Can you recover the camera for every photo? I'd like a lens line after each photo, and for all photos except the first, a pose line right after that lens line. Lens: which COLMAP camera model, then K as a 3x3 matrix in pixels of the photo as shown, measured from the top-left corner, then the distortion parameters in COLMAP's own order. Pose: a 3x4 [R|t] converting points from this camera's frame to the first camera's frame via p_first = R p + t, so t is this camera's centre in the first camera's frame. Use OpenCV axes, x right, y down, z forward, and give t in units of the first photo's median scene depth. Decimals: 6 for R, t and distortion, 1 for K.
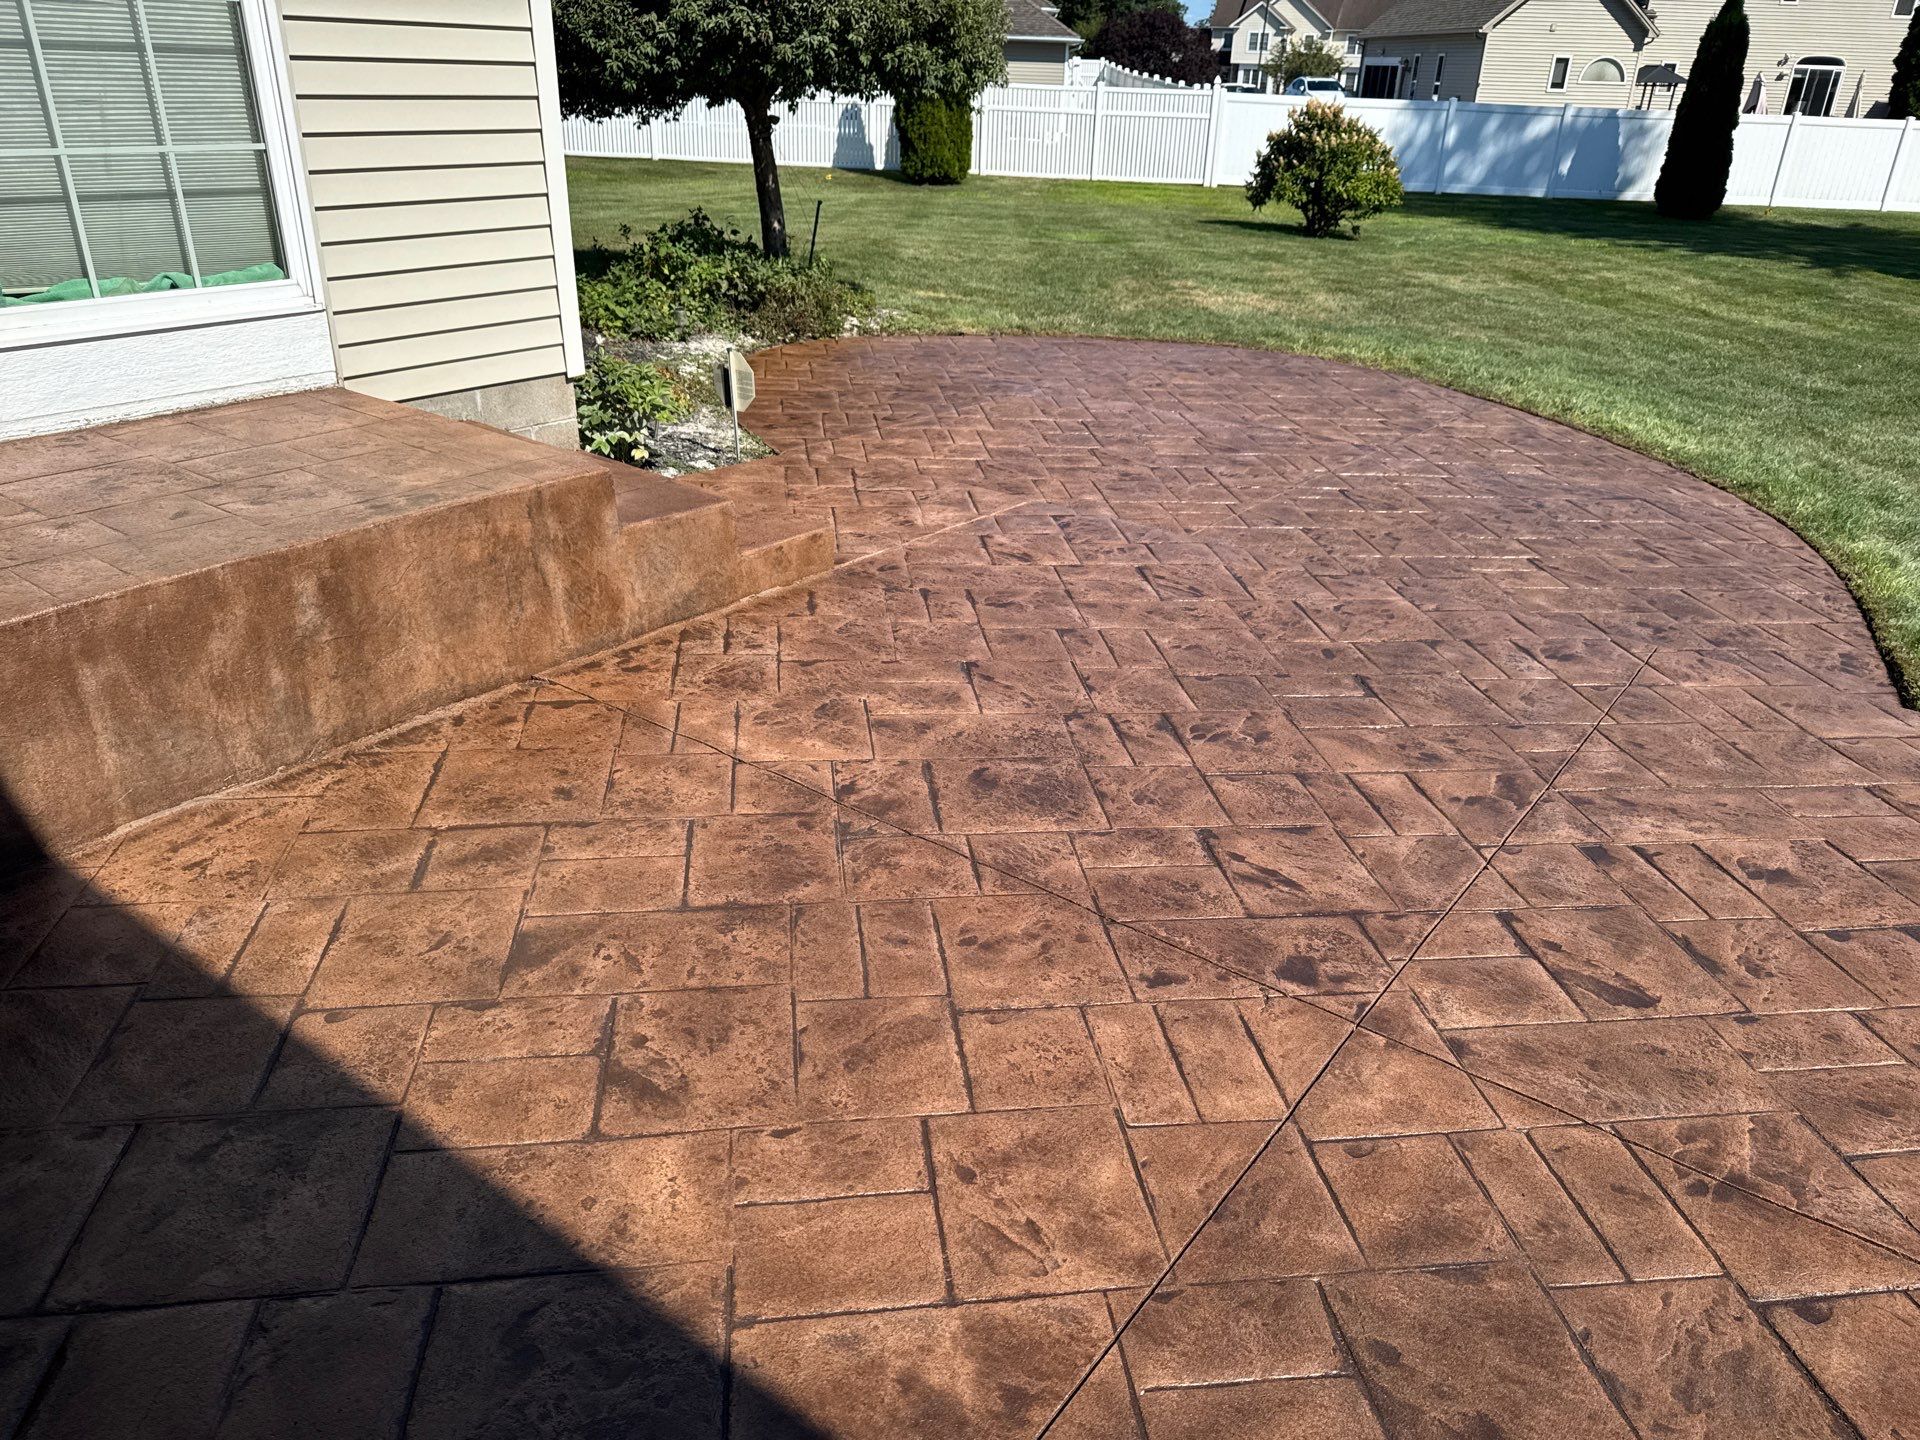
lens RADIAL K [[1336.9, 0, 960.0], [0, 1336.9, 720.0], [0, 0, 1]] dist [0.050928, -0.064038]
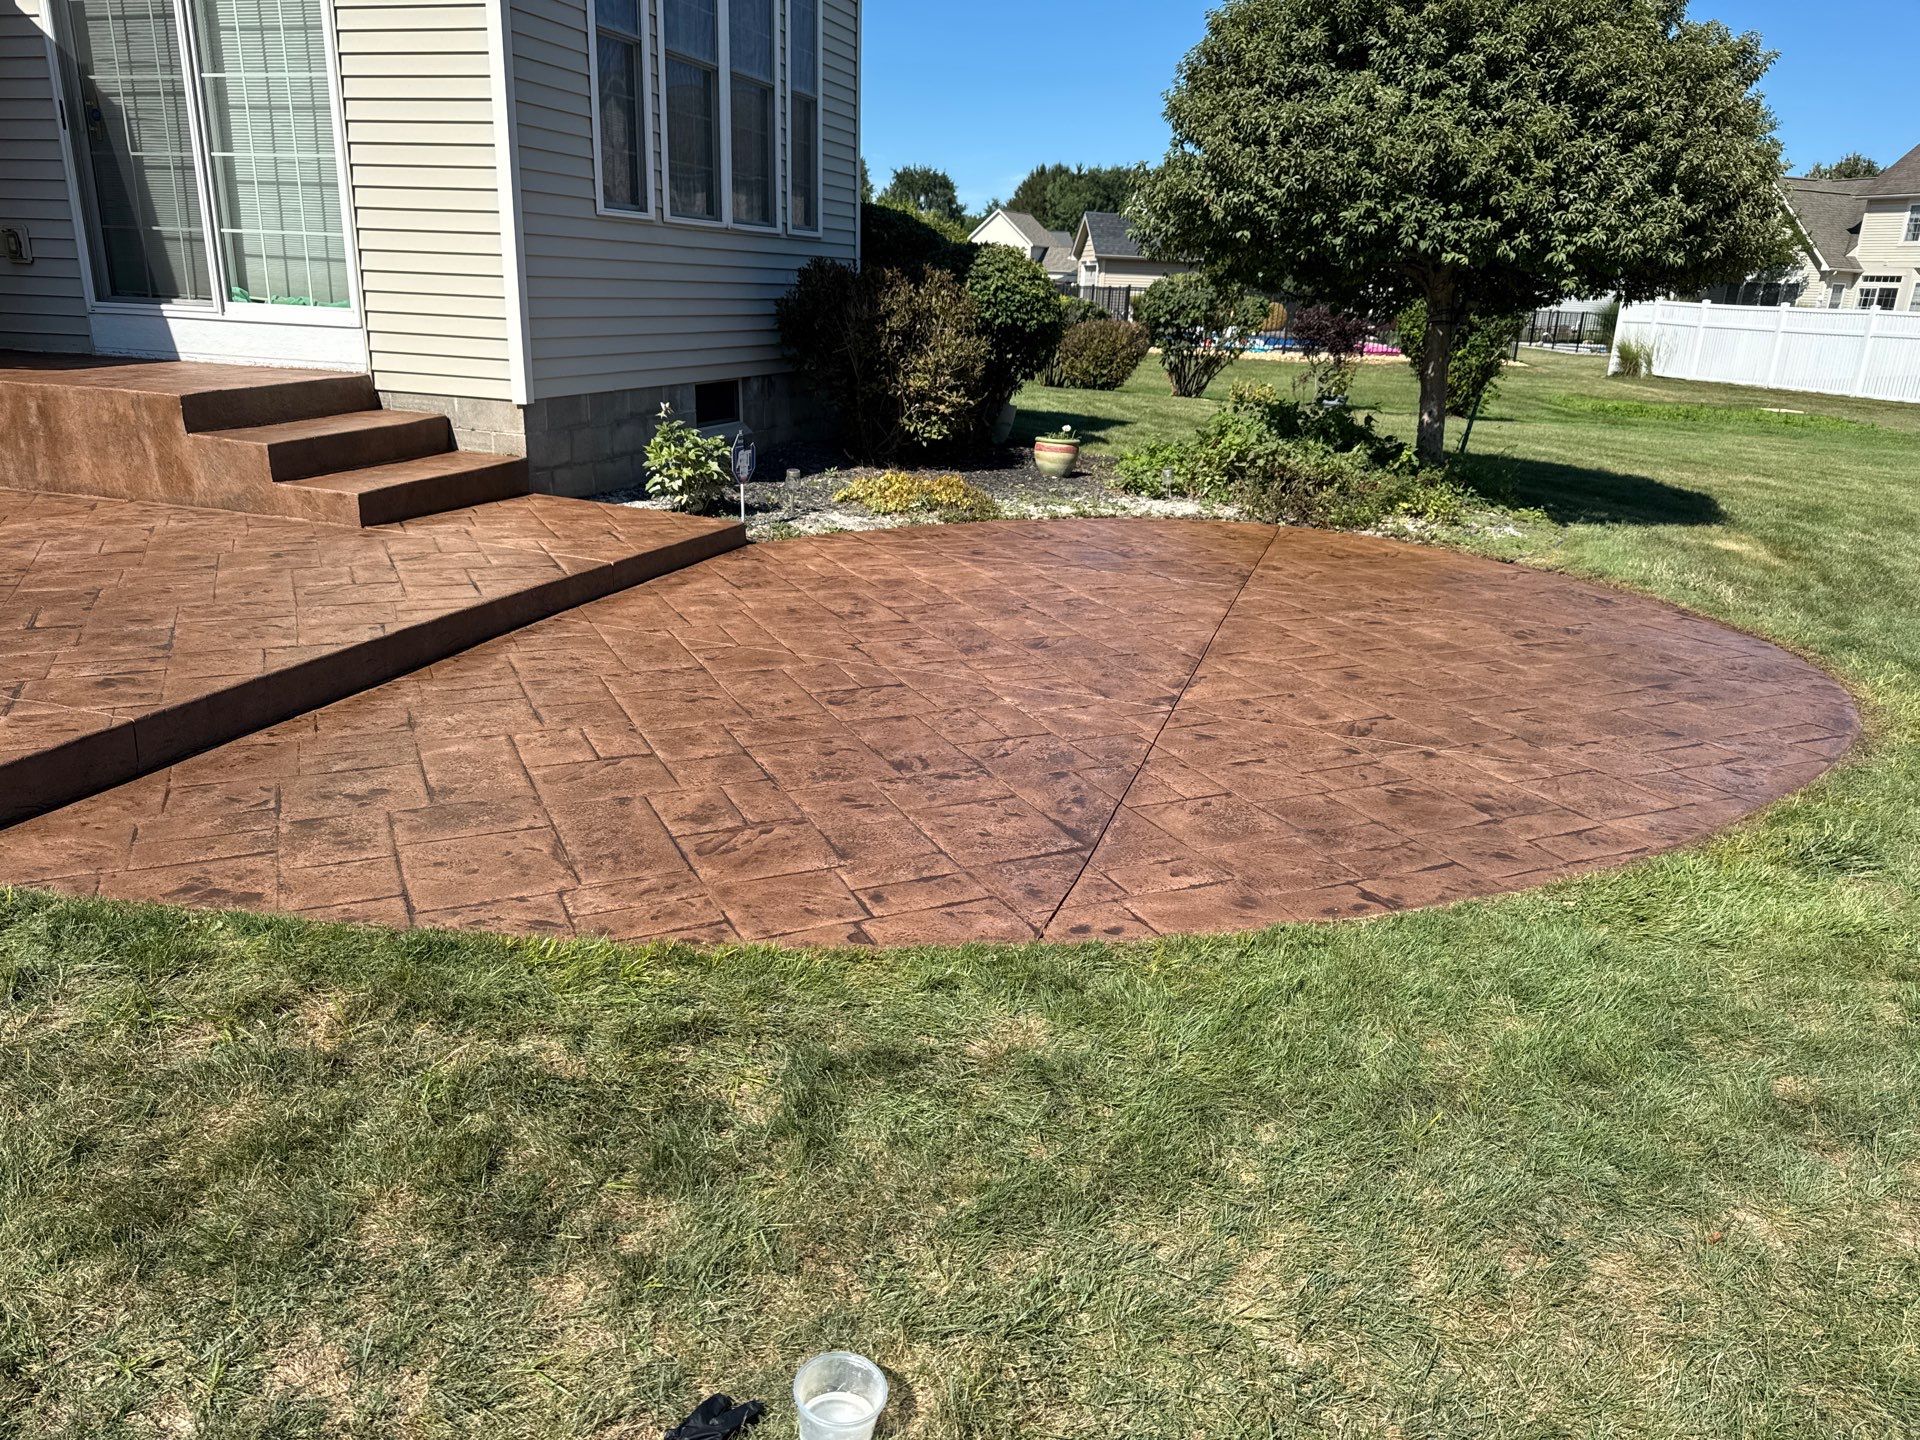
lens RADIAL K [[1336.9, 0, 960.0], [0, 1336.9, 720.0], [0, 0, 1]] dist [0.050928, -0.064038]
pose [[0.335779, 0.272289, -0.901727, 1.584938], [-0.435901, 0.893551, 0.107502, -0.404315], [0.835011, 0.356967, 0.418727, 1.179176]]
